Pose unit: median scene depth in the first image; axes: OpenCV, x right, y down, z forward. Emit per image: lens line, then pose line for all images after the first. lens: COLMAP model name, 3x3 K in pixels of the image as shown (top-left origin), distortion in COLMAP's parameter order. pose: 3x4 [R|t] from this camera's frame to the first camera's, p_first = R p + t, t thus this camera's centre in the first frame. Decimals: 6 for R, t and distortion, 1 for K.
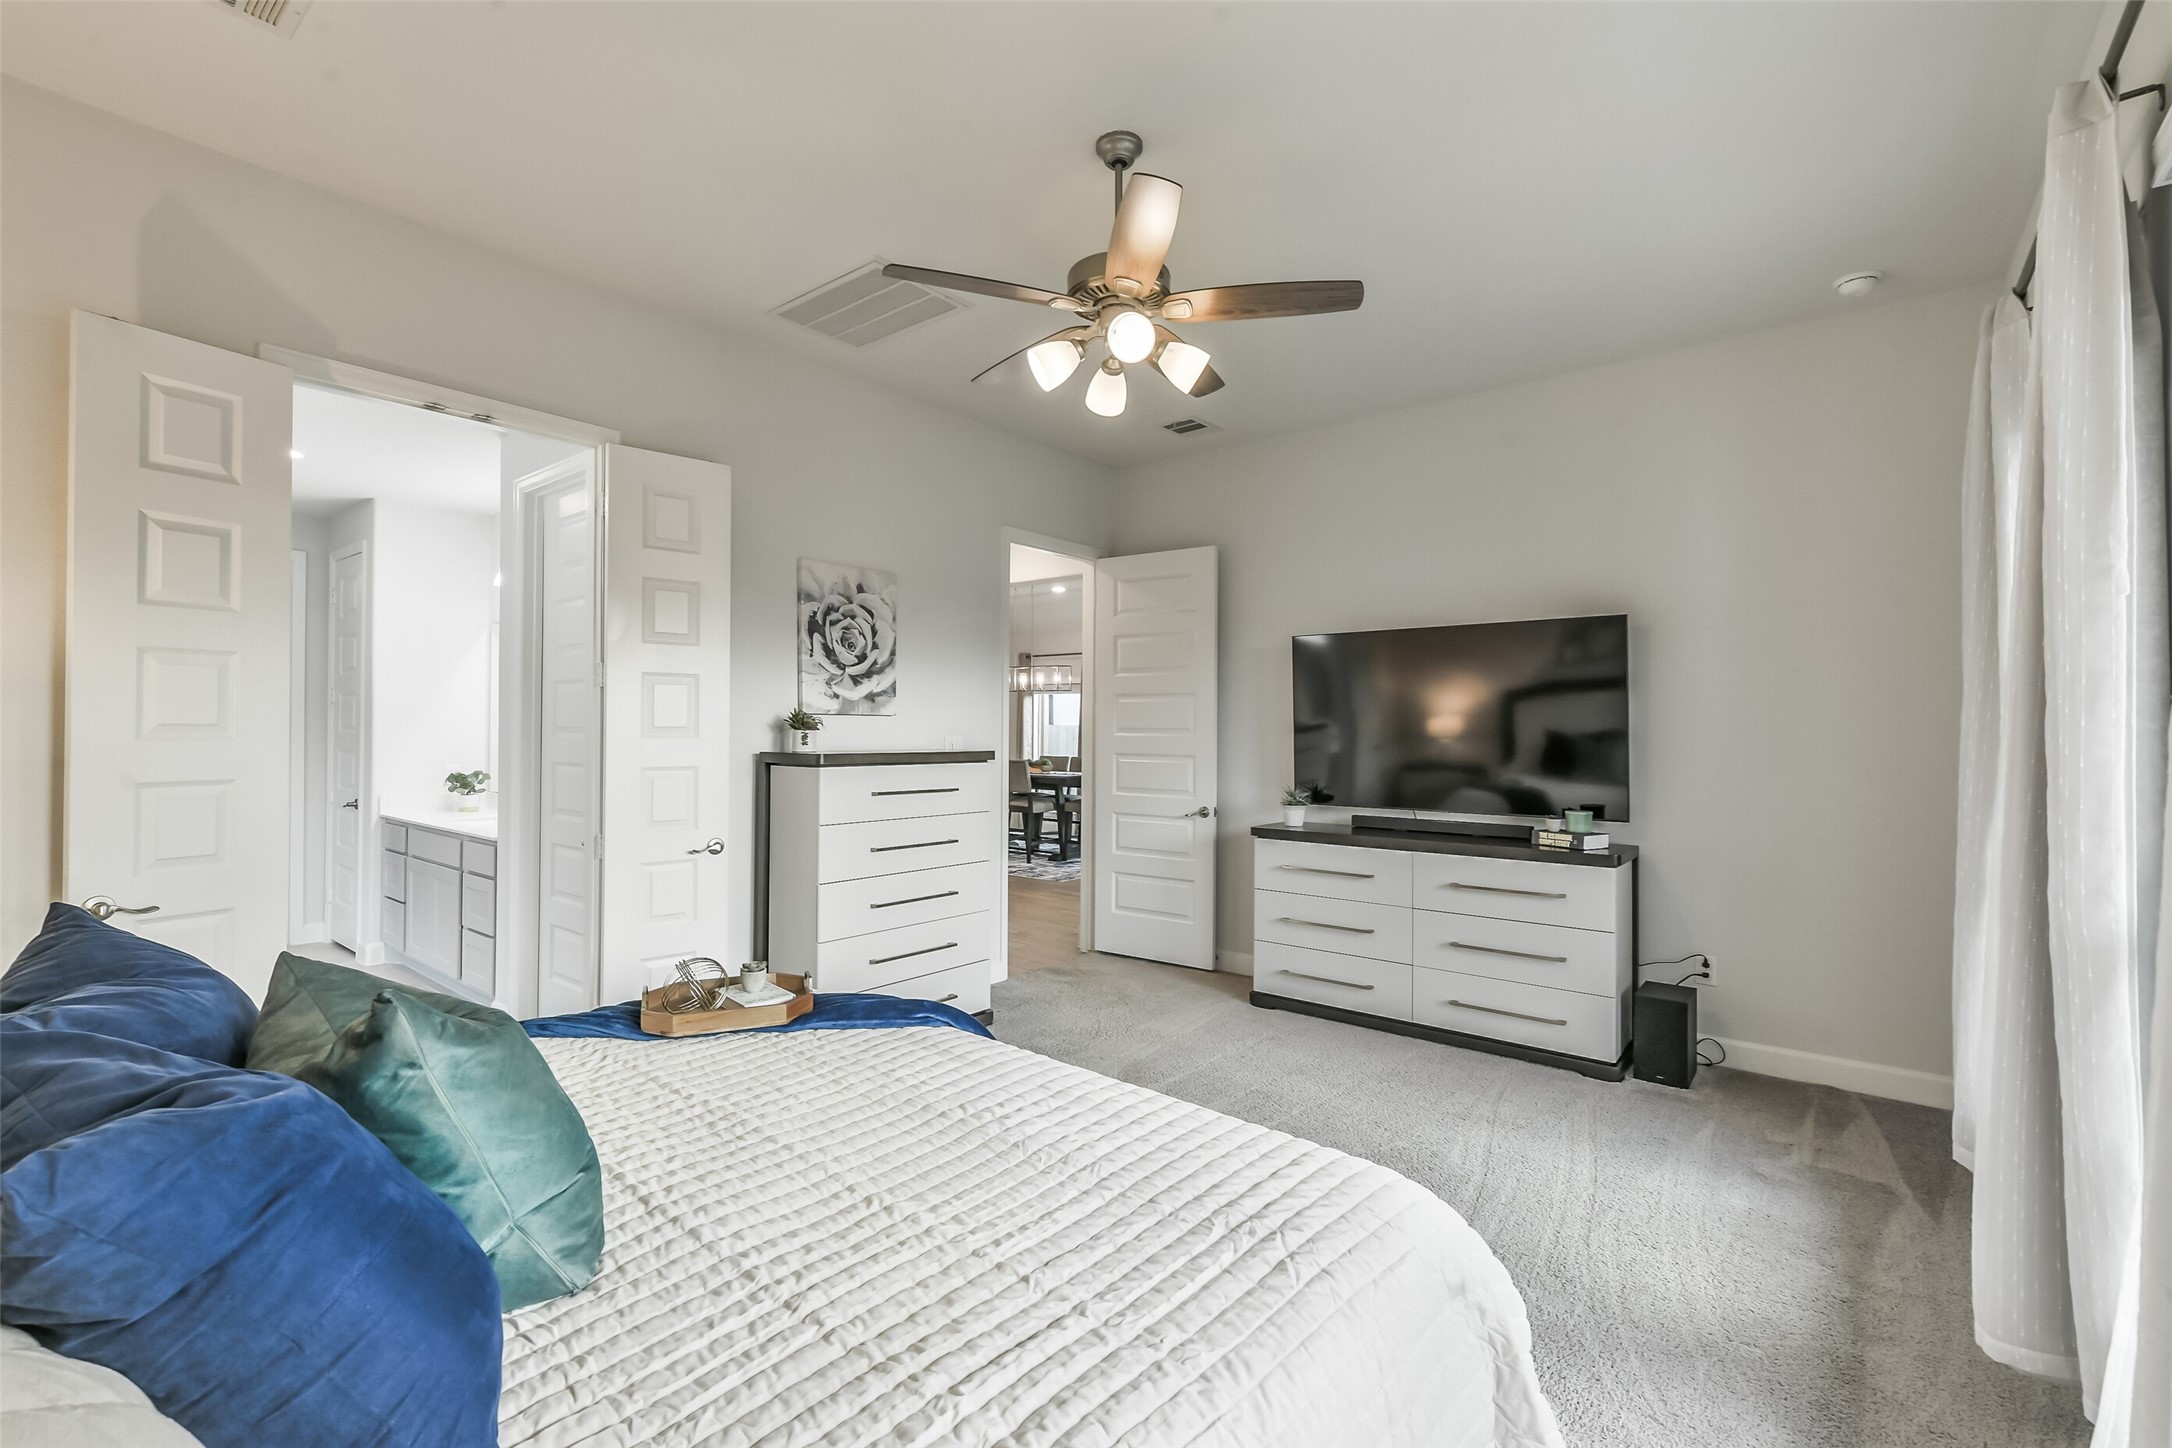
lens RADIAL K [[931.7, 0, 1089.9], [0, 931.7, 716.8], [0, 0, 1]] dist [-0.002675, -0.000693]
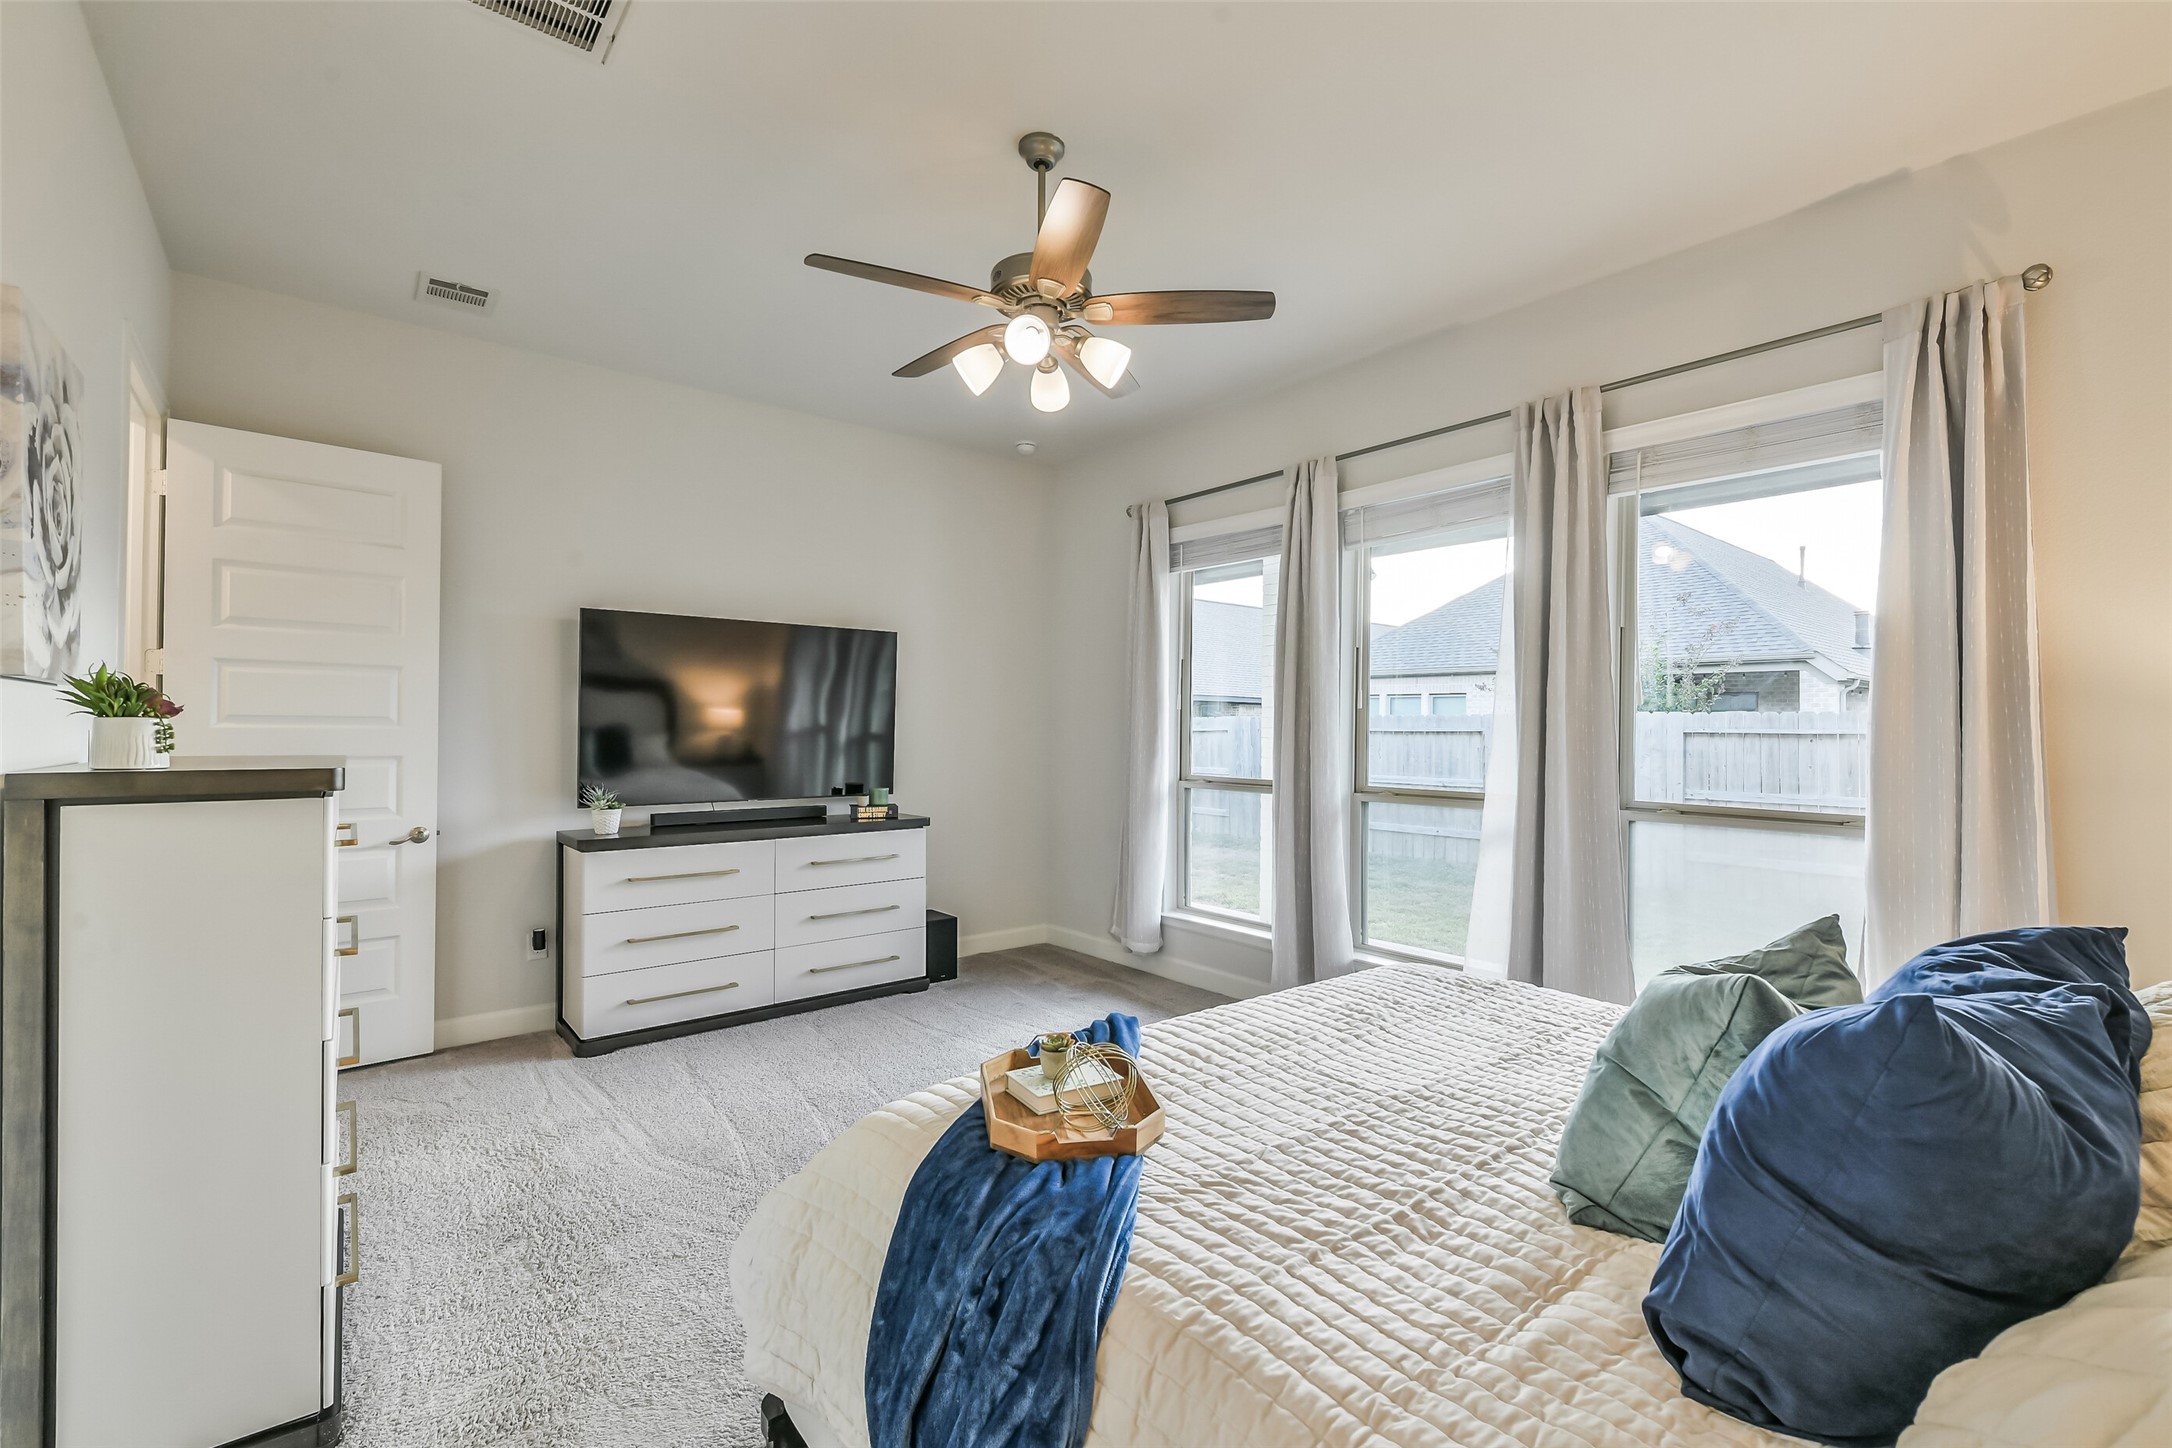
lens RADIAL K [[921.3, 0, 1086.0], [0, 921.3, 724.0], [0, 0, 1]] dist [0.001706, 0.000341]
pose [[0.206622, 0.001293, 0.978420, -0.540319], [-0.017896, 0.999837, 0.002458, 0.007578], [-0.978257, -0.018018, 0.206612, 0.420003]]
